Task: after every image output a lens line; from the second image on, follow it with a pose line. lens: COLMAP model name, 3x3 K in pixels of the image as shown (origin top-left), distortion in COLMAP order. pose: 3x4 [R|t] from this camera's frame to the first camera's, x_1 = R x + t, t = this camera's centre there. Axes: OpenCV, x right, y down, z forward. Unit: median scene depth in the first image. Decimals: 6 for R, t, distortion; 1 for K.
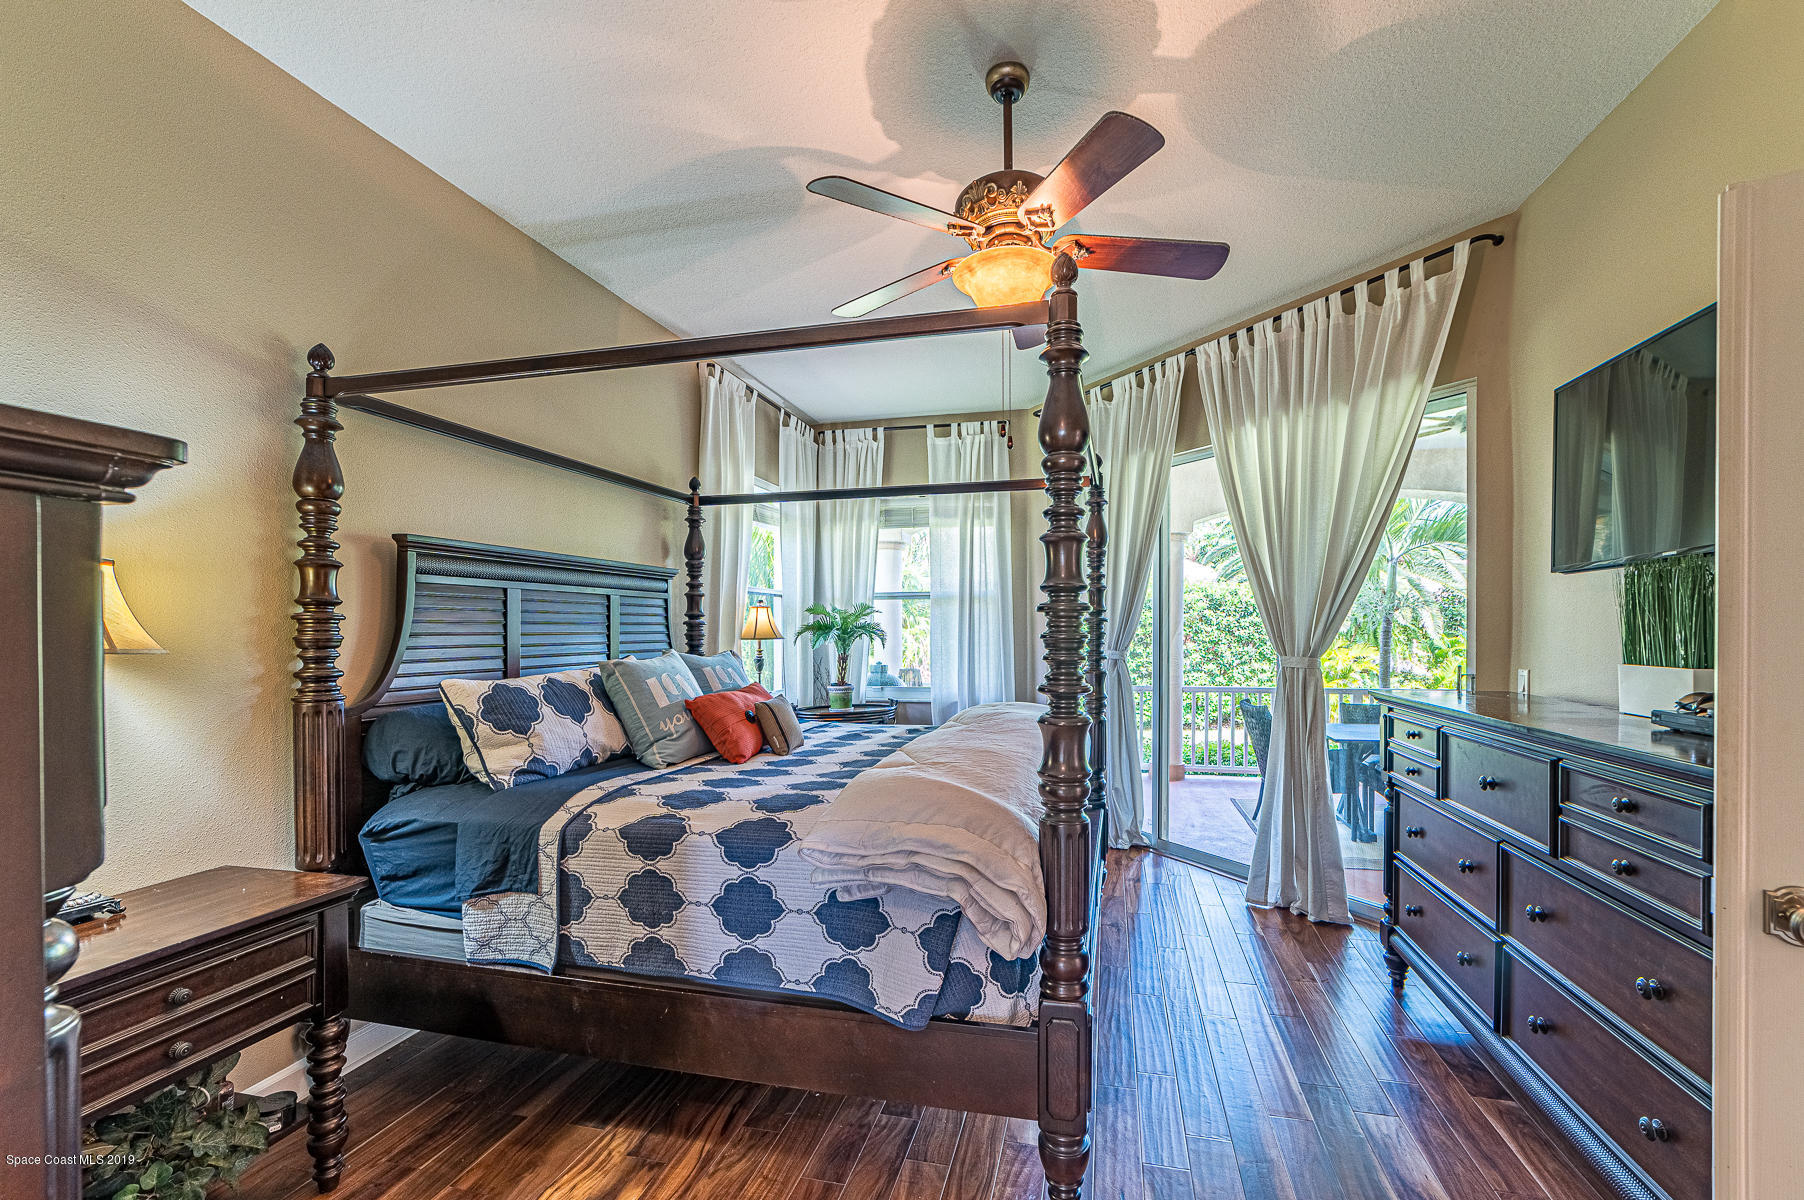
lens RADIAL K [[688.6, 0, 882.2], [0, 688.6, 607.6], [0, 0, 1]] dist [-0.028126, 0.010512]
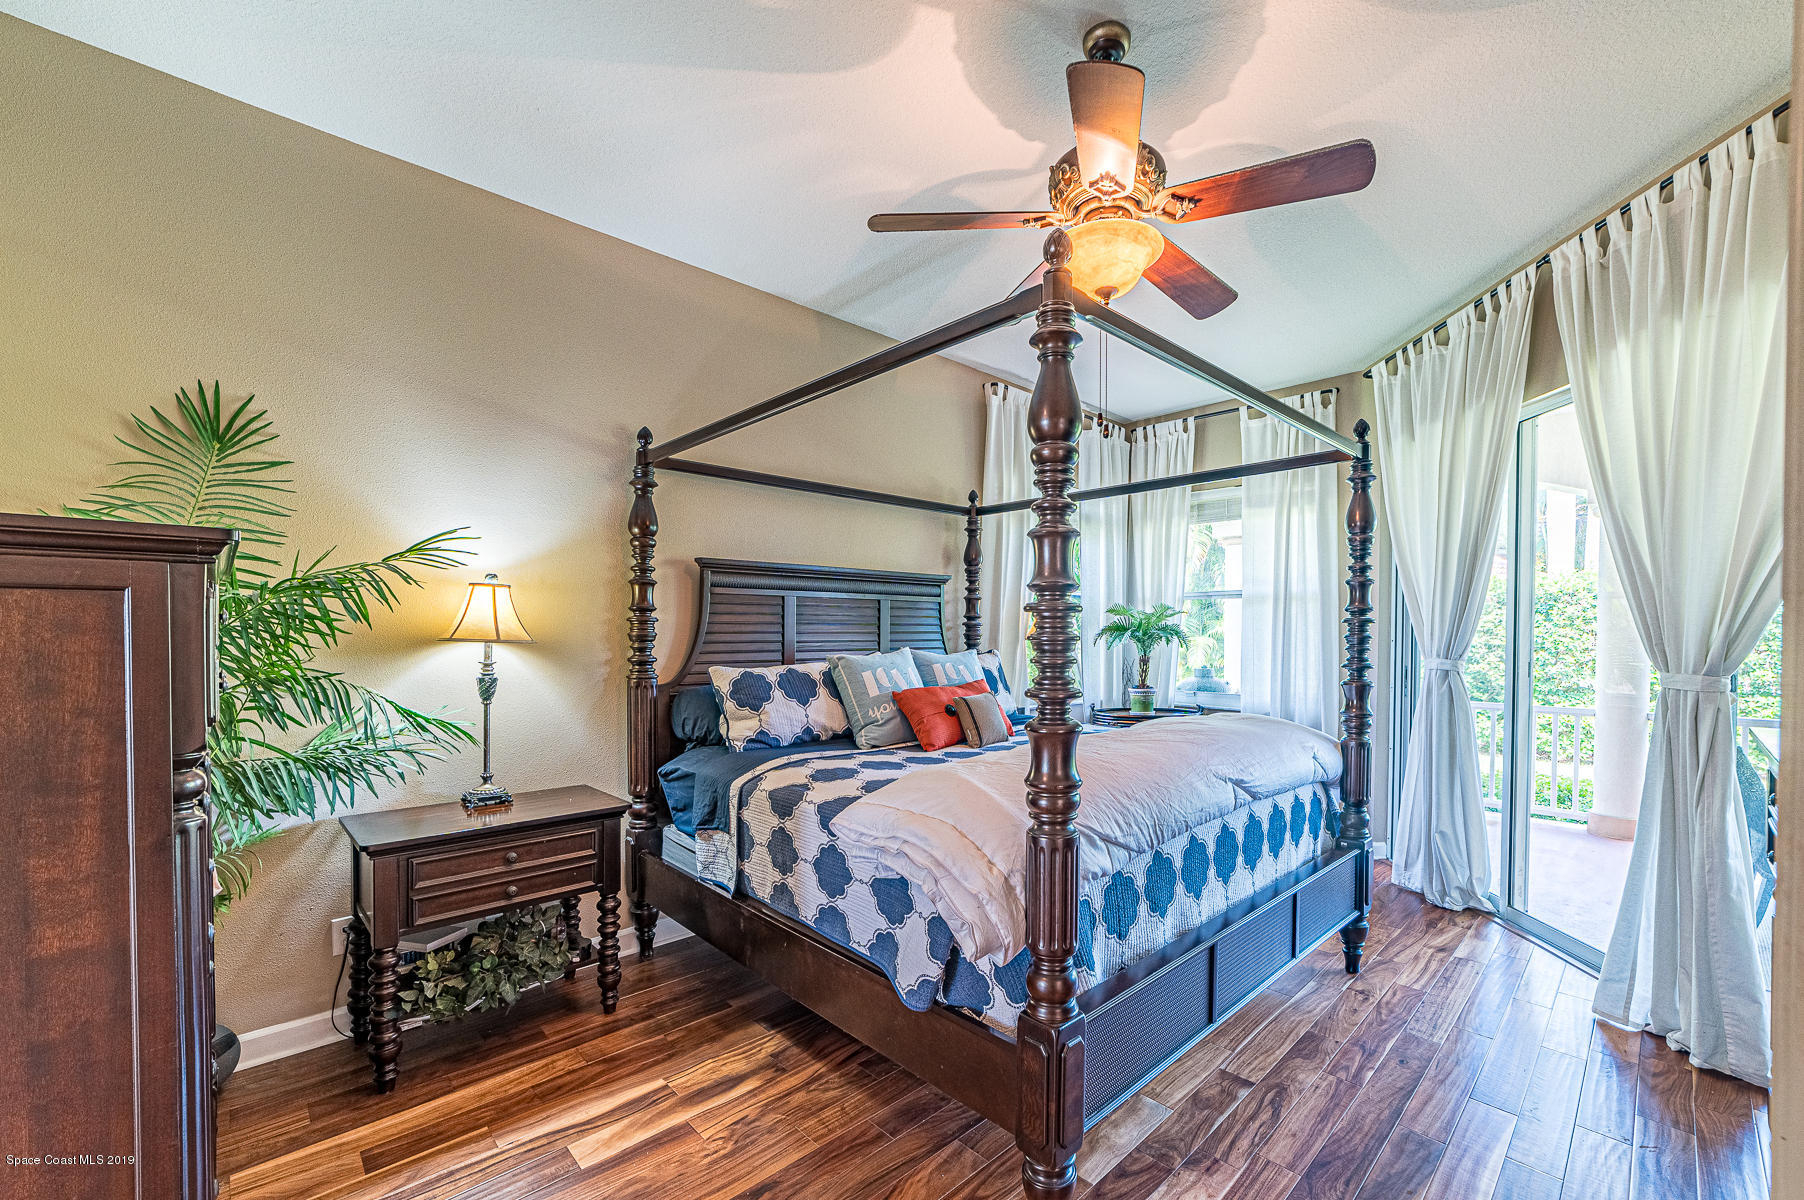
lens RADIAL K [[681.8, 0, 978.4], [0, 681.8, 613.7], [0, 0, 1]] dist [-0.025368, 0.009685]
pose [[0.873469, -0.006352, -0.486838, 0.459625], [0.009755, 0.999942, 0.004456, 0.002067], [0.486782, -0.008641, 0.873481, 0.098626]]
